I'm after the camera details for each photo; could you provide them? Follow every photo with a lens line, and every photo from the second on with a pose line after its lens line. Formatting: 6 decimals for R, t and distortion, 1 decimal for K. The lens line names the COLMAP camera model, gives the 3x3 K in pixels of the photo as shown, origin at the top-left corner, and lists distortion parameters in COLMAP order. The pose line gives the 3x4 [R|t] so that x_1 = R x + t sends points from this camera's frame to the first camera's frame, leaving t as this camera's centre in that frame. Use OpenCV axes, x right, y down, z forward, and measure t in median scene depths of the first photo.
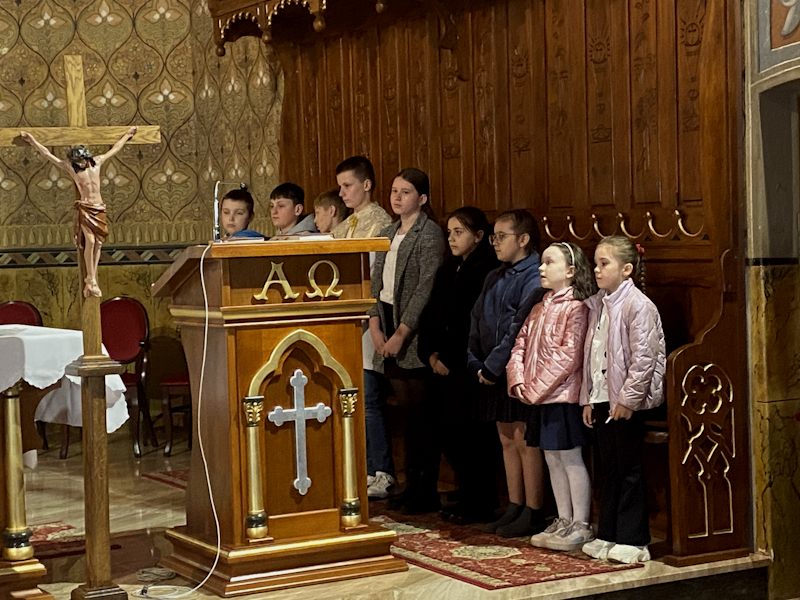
lens RADIAL K [[1643.7, 0, 402.5], [0, 1643.7, 298.4], [0, 0, 1]] dist [0.135382, 0.000000]
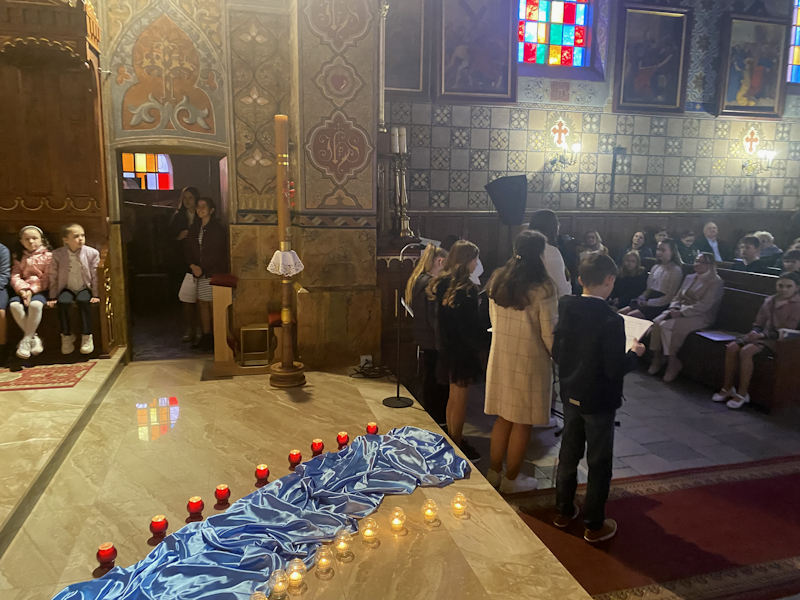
lens RADIAL K [[608.4, 0, 399.4], [0, 608.4, 296.2], [0, 0, 1]] dist [0.051911, -0.049026]
pose [[0.259585, -0.115500, 0.958789, -0.529212], [0.015812, 0.993197, 0.115364, -0.013249], [-0.965591, -0.014786, 0.259645, 0.404704]]
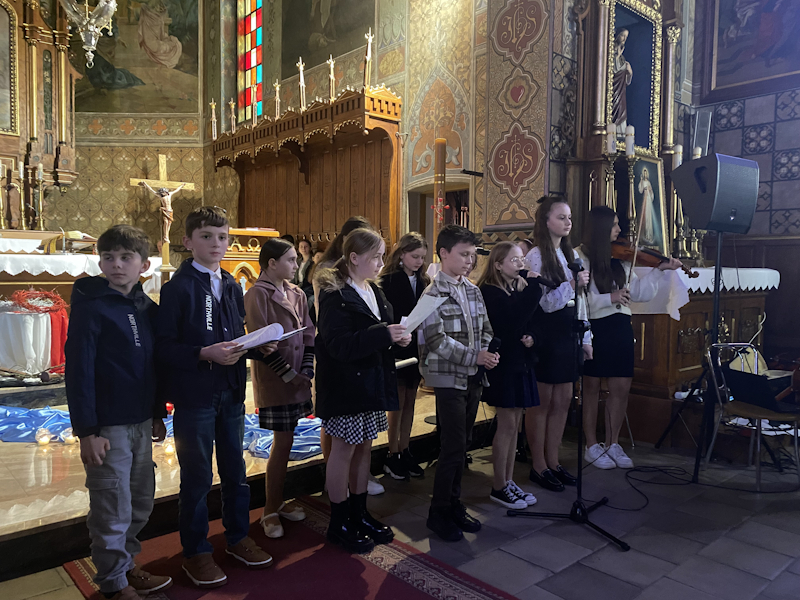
lens RADIAL K [[608.4, 0, 404.4], [0, 608.4, 297.3], [0, 0, 1]] dist [0.051911, -0.049026]
pose [[0.978944, 0.036350, 0.200865, -0.002393], [-0.037194, 0.999308, 0.000432, 0.067206], [-0.200710, -0.007894, 0.979619, -0.067577]]
